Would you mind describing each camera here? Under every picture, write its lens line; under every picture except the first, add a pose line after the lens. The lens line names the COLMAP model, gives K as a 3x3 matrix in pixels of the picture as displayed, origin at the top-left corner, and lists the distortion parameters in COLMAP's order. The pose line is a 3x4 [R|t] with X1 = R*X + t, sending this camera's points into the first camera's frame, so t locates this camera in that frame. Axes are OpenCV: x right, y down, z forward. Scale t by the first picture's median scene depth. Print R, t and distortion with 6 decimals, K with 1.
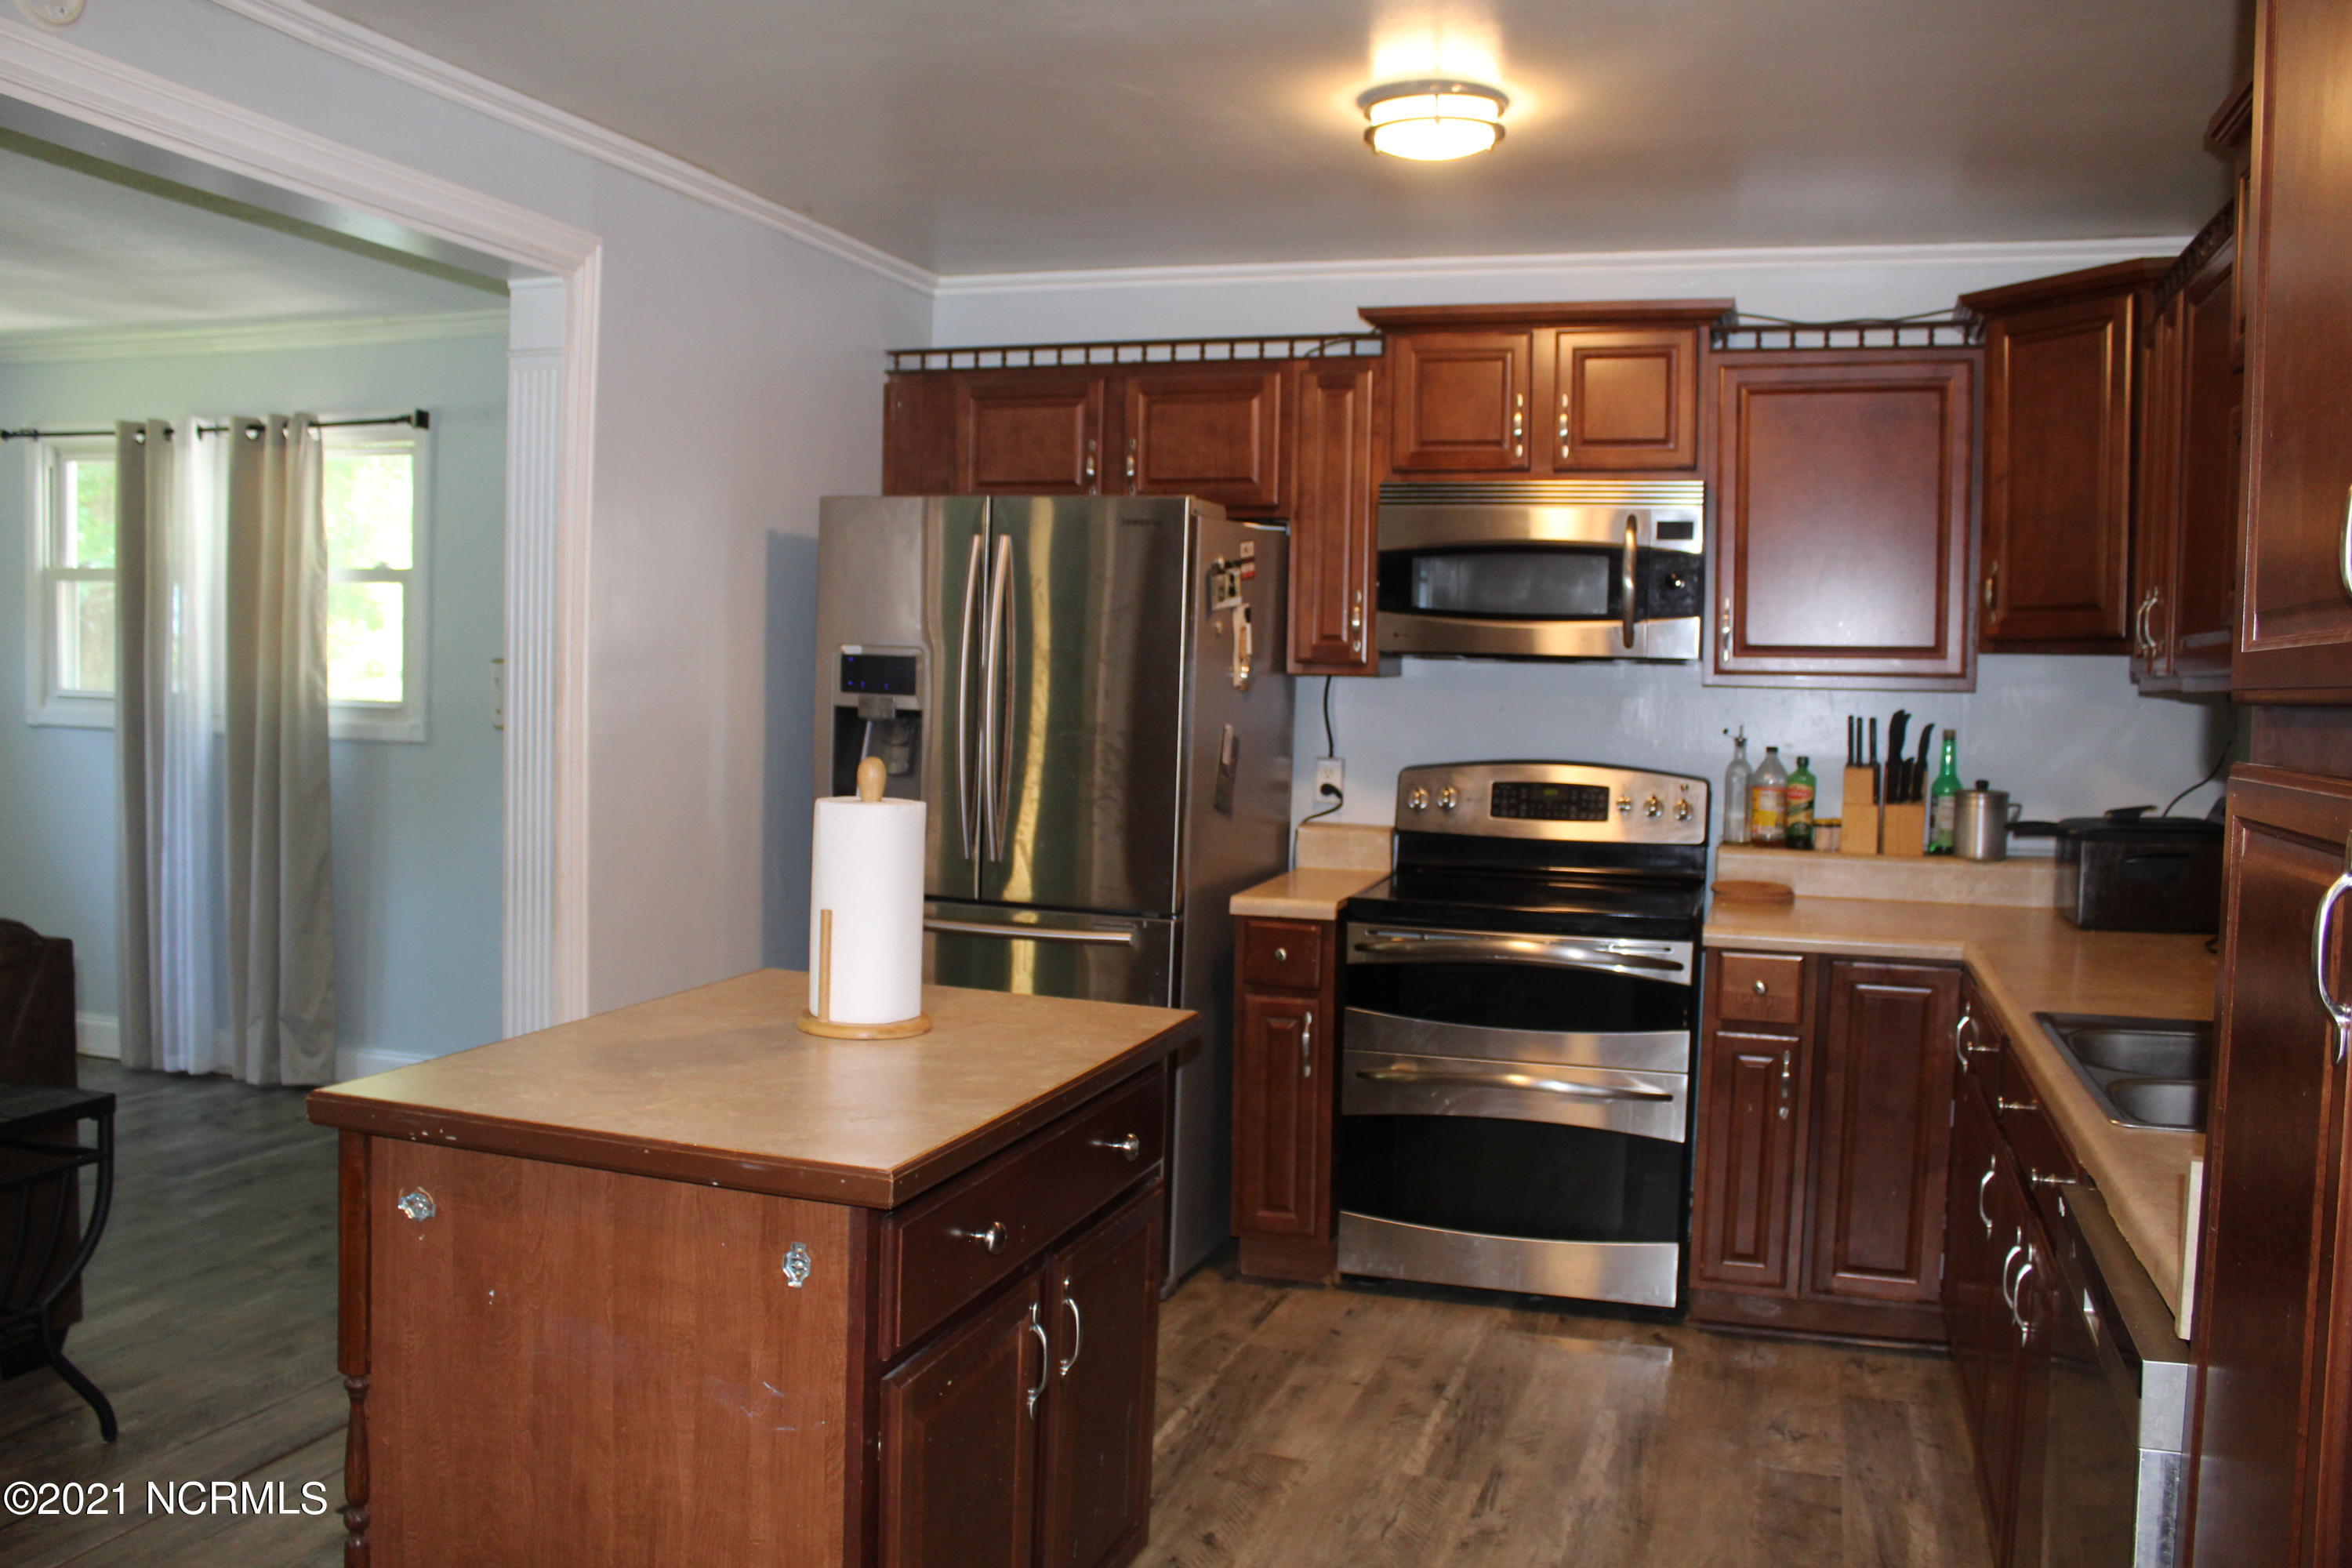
lens RADIAL K [[1962.7, 0, 1189.7], [0, 1962.7, 775.7], [0, 0, 1]] dist [-0.103109, 0.031195]
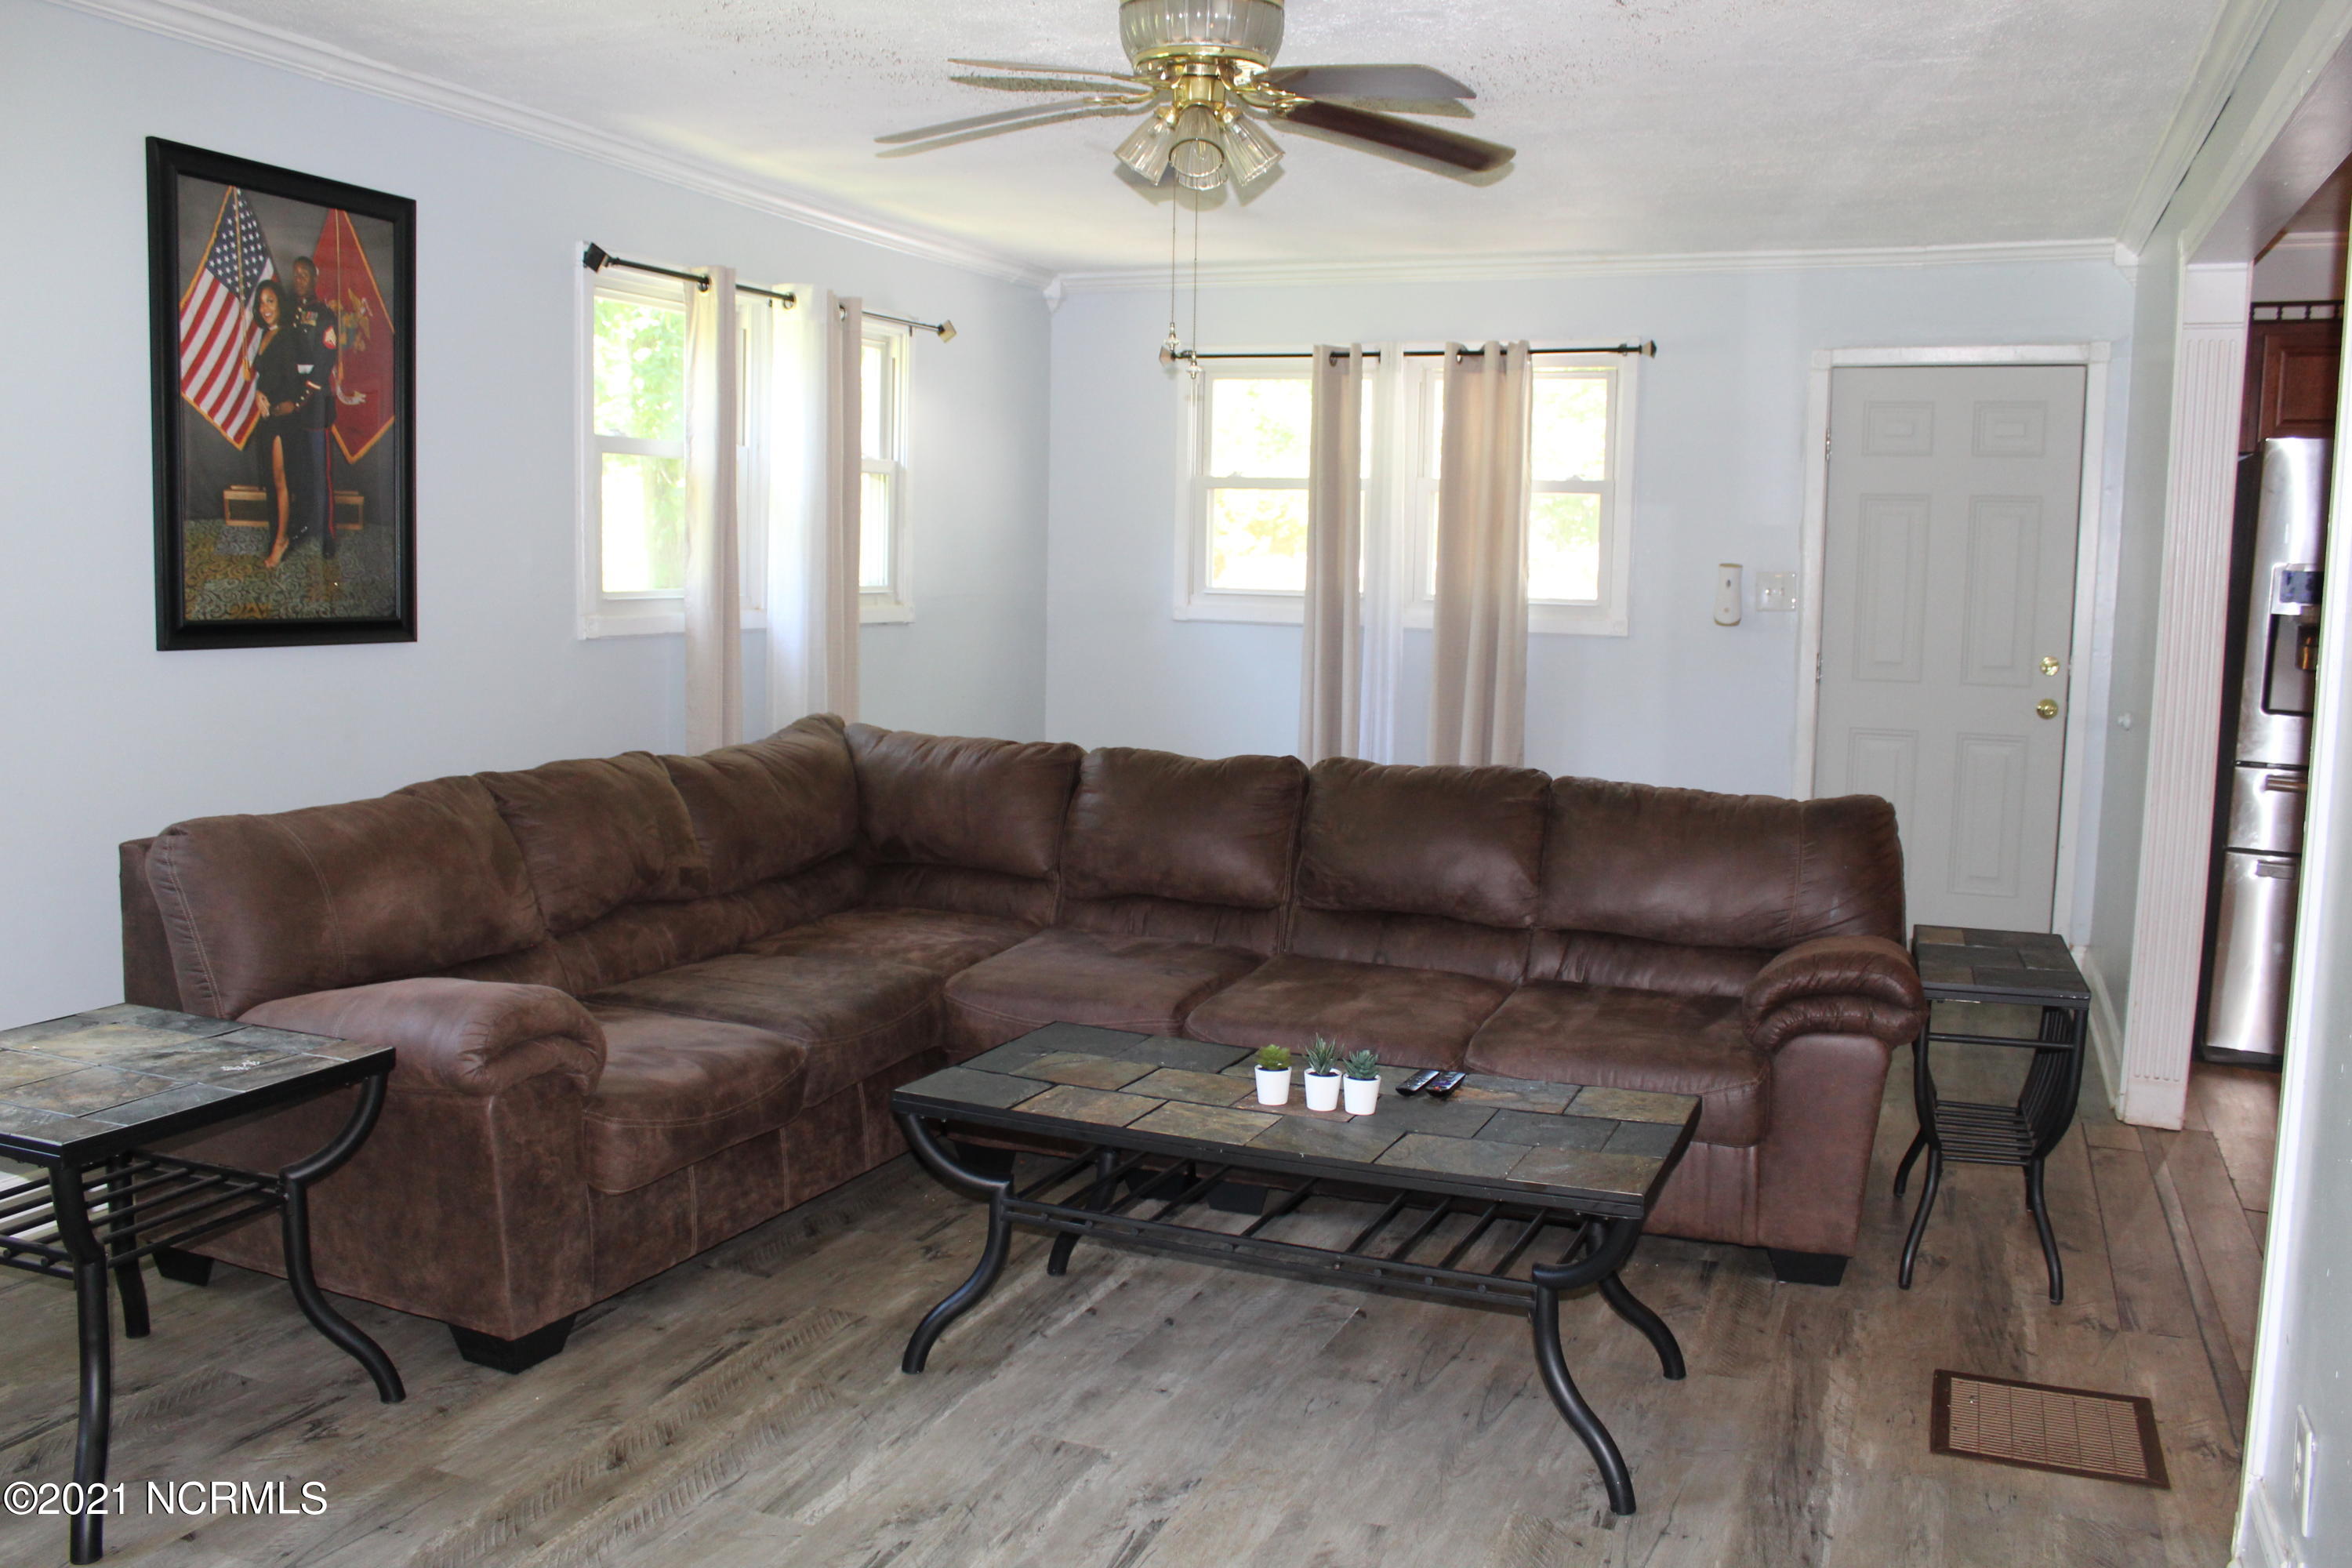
lens RADIAL K [[1962.7, 0, 1191.6], [0, 1962.7, 778.7], [0, 0, 1]] dist [-0.103109, 0.031195]
pose [[0.995047, 0.009806, -0.098926, -0.528969], [-0.004433, 0.998510, 0.054390, 0.003449], [0.099312, -0.053682, 0.993607, -0.148171]]
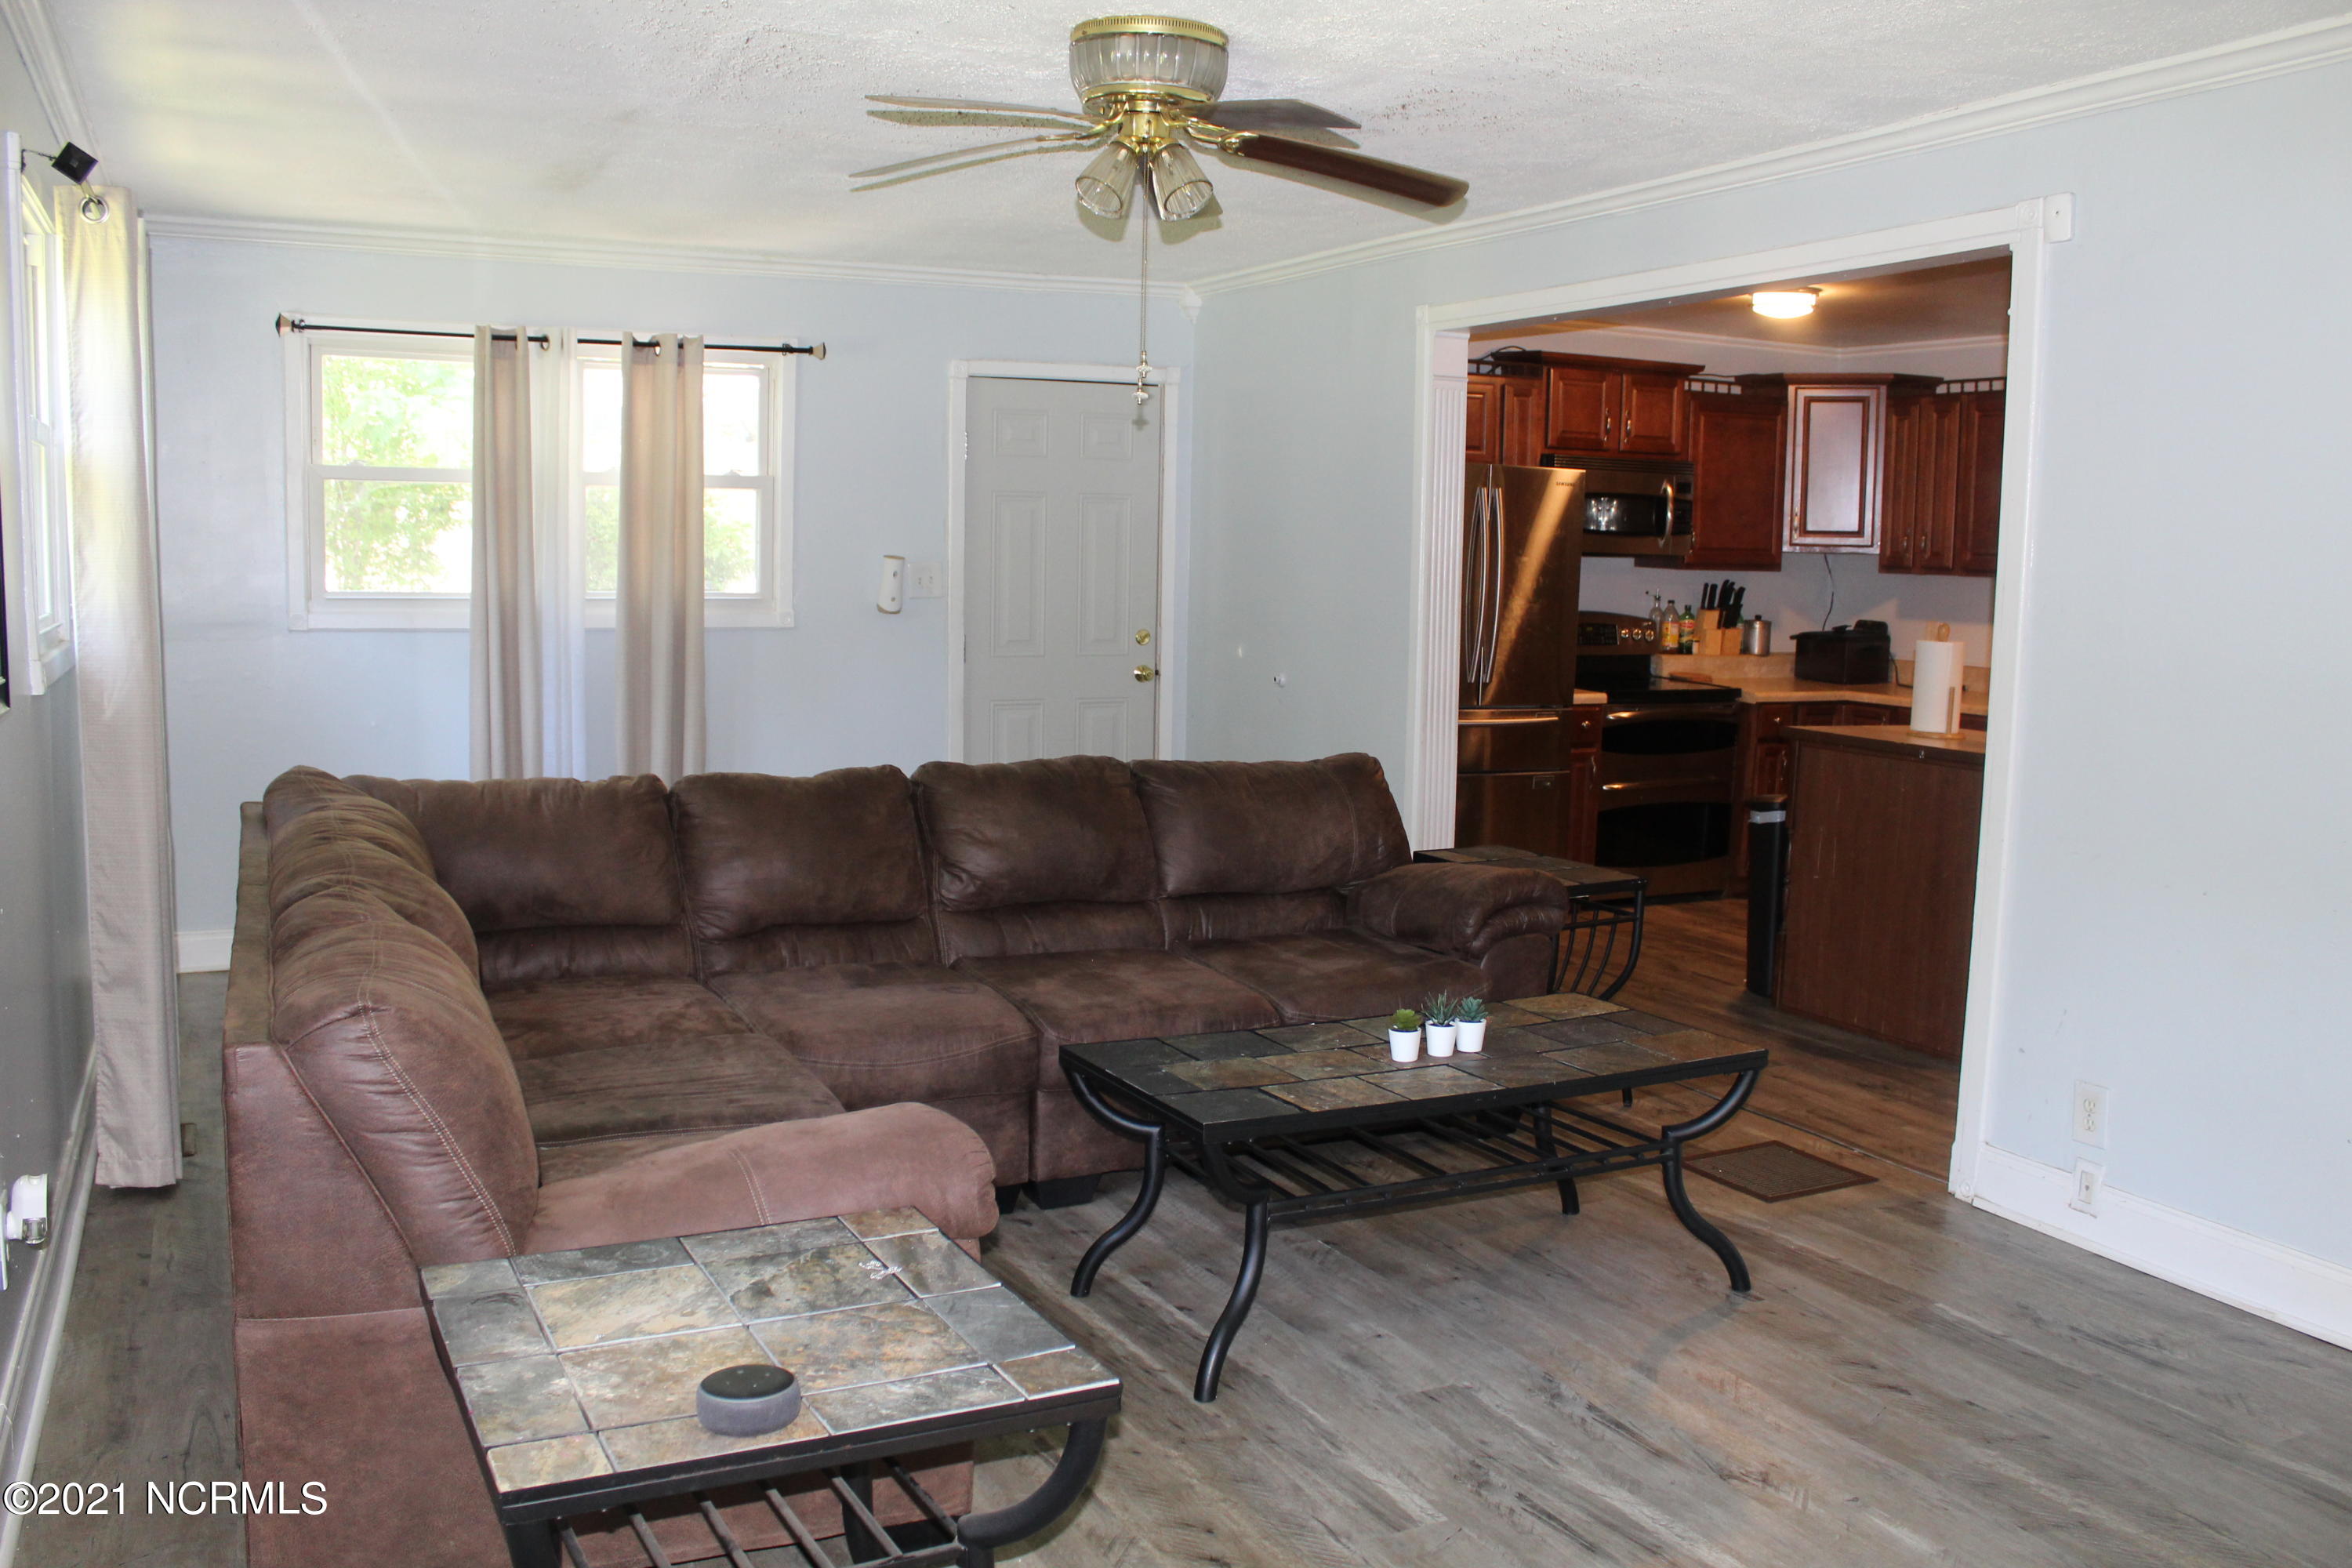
lens RADIAL K [[1962.7, 0, 1198.7], [0, 1962.7, 771.4], [0, 0, 1]] dist [-0.103109, 0.031195]
pose [[0.732282, -0.088530, 0.675223, -1.007406], [0.041324, 0.995464, 0.085701, -0.022924], [-0.679746, -0.034854, 0.732619, -0.018141]]
